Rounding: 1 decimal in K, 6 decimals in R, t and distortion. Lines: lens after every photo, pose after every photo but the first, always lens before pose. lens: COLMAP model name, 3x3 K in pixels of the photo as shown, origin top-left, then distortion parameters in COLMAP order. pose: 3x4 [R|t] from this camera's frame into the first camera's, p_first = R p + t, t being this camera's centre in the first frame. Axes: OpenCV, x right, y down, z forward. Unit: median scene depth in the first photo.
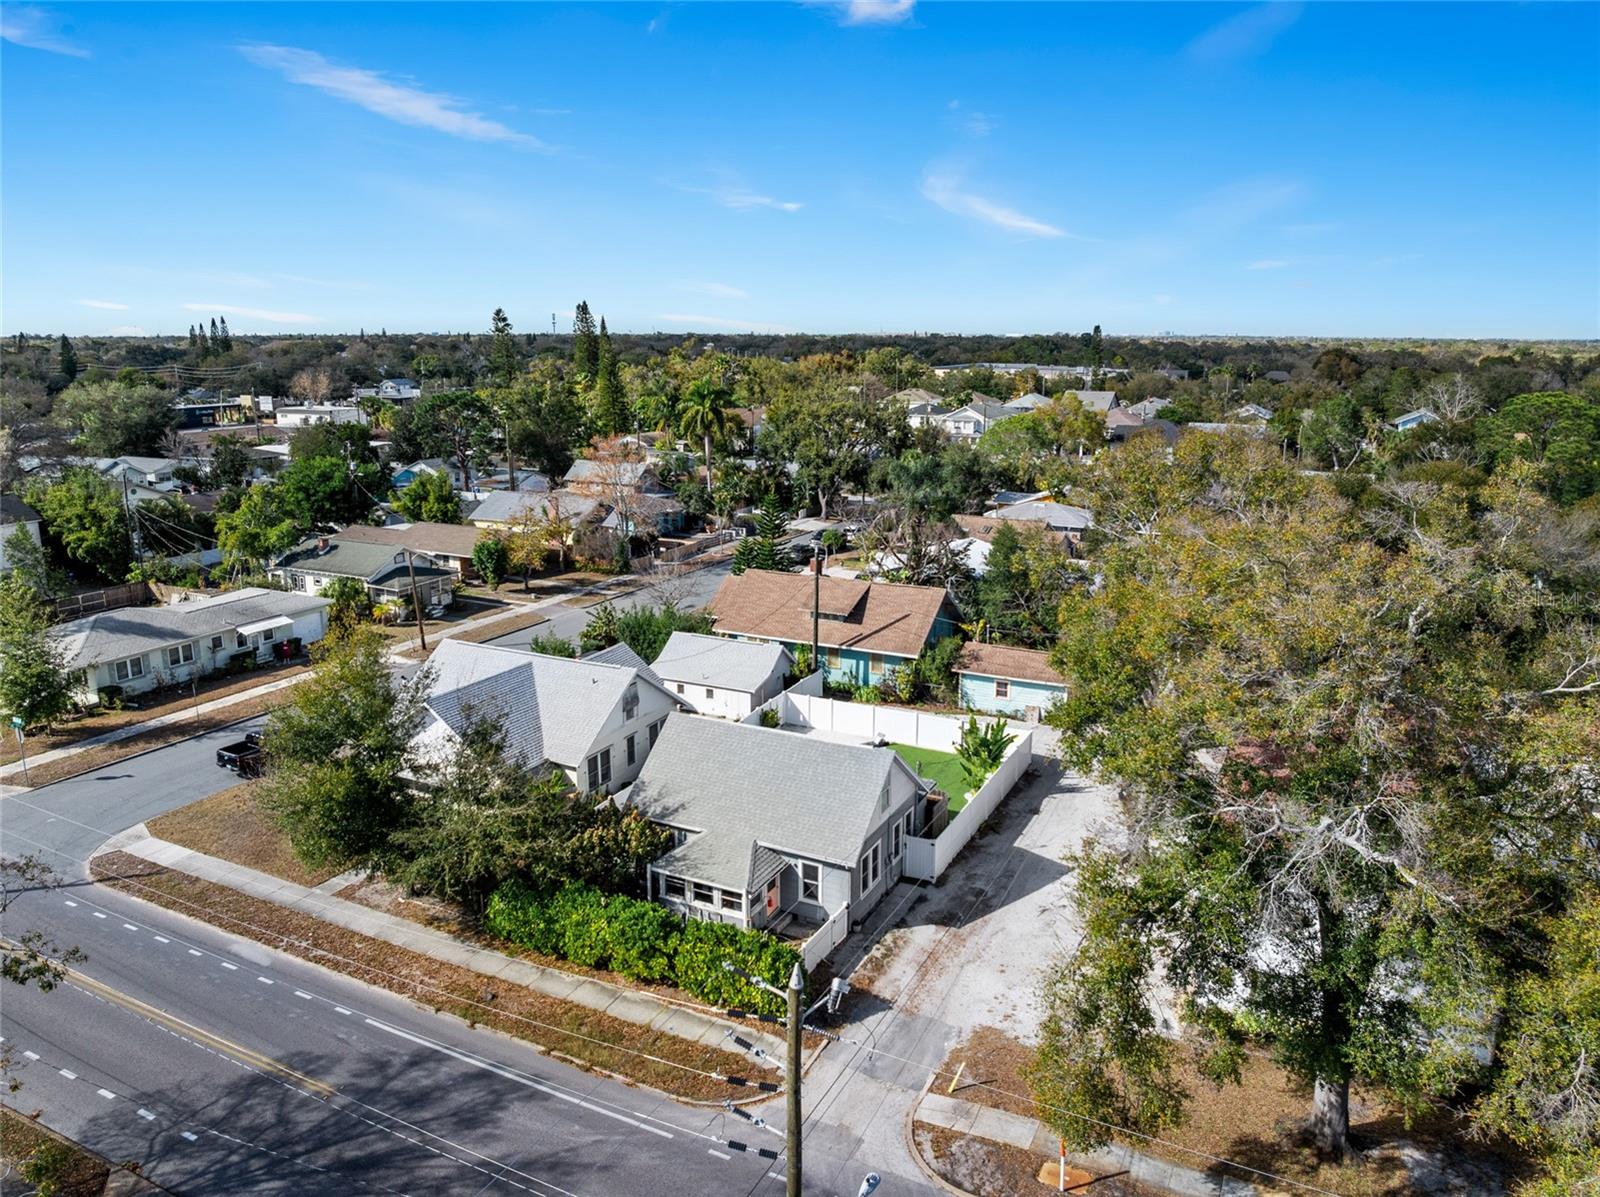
lens RADIAL K [[1121.2, 0, 798.5], [0, 1121.2, 596.0], [0, 0, 1]] dist [-0.037697, 0.005555]
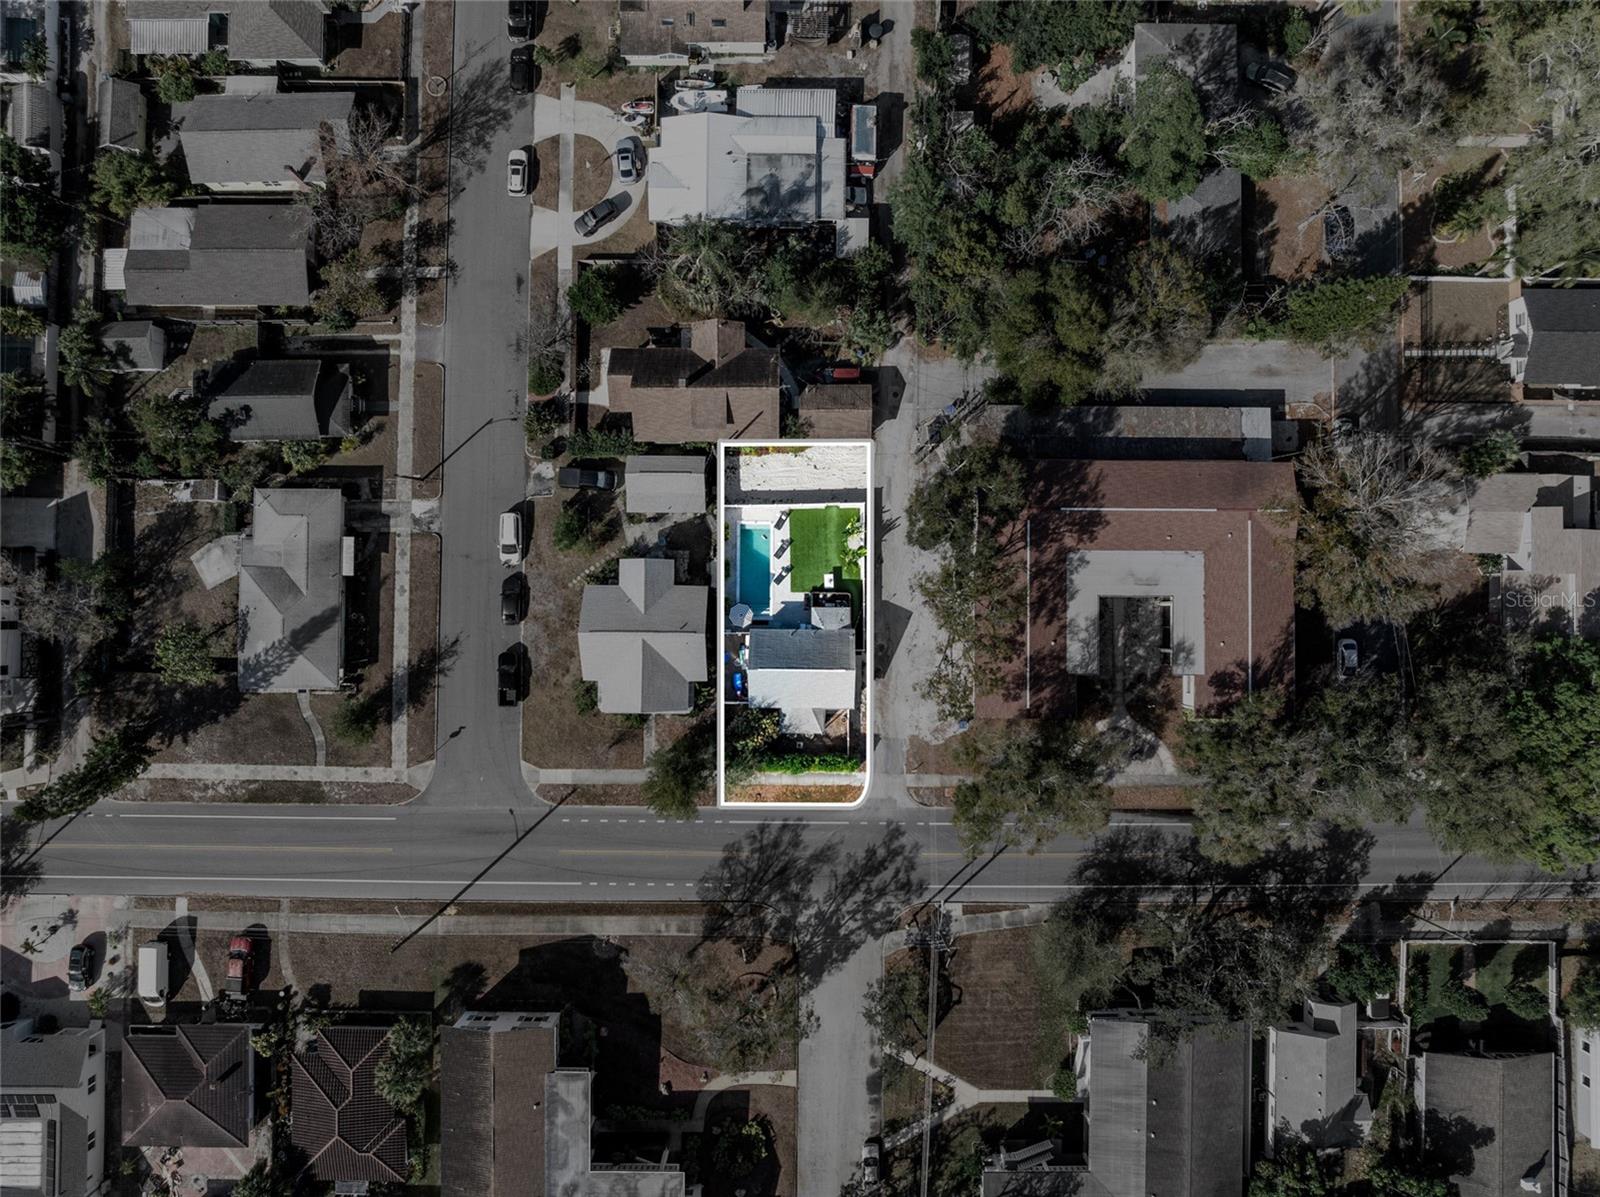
lens RADIAL K [[1121.2, 0, 798.5], [0, 1121.2, 596.0], [0, 0, 1]] dist [-0.037697, 0.005555]
pose [[0.895564, -0.444555, 0.018325, 0.000000], [0.092409, 0.226132, 0.969704, -2.071681], [-0.435230, -0.866738, 0.243597, 0.534439]]
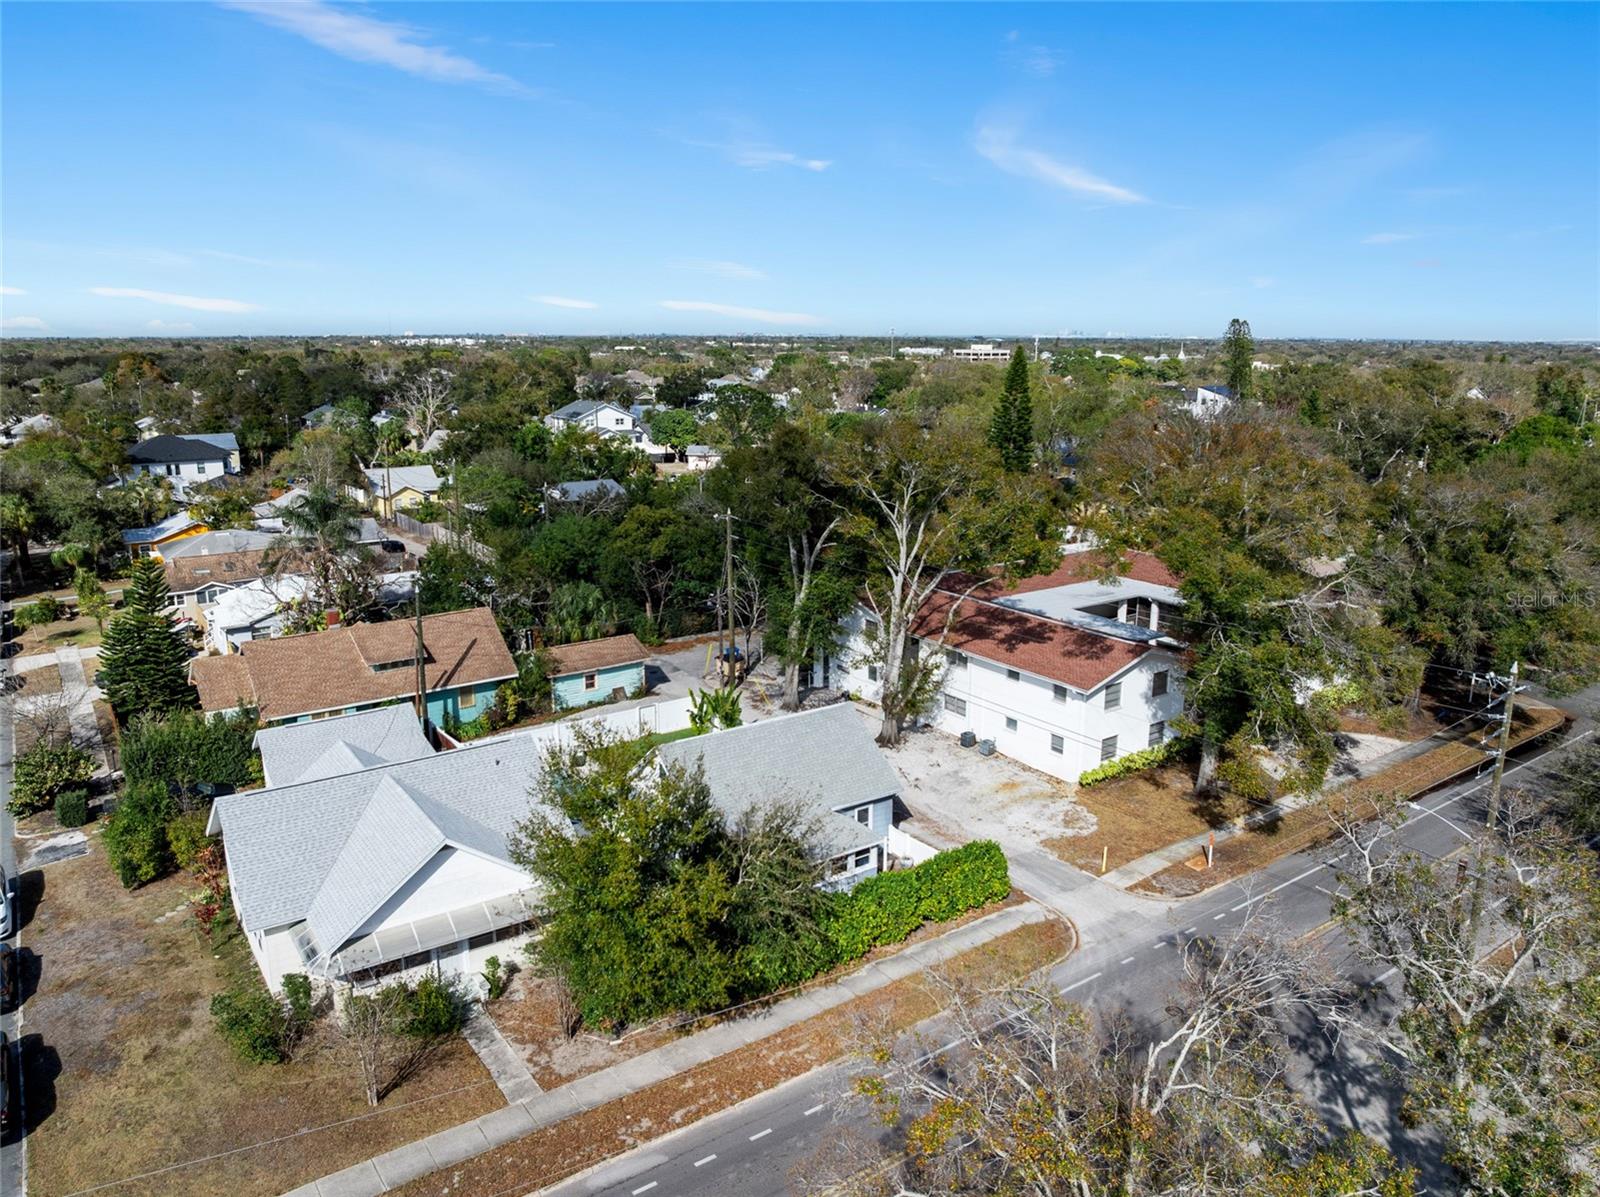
lens RADIAL K [[1126.6, 0, 795.2], [0, 1126.6, 601.4], [0, 0, 1]] dist [-0.027447, 0.001309]
pose [[0.469044, -0.204921, 0.859072, -0.865546], [0.199721, 0.972122, 0.122842, -0.114865], [-0.860296, 0.113956, 0.496895, 0.389334]]
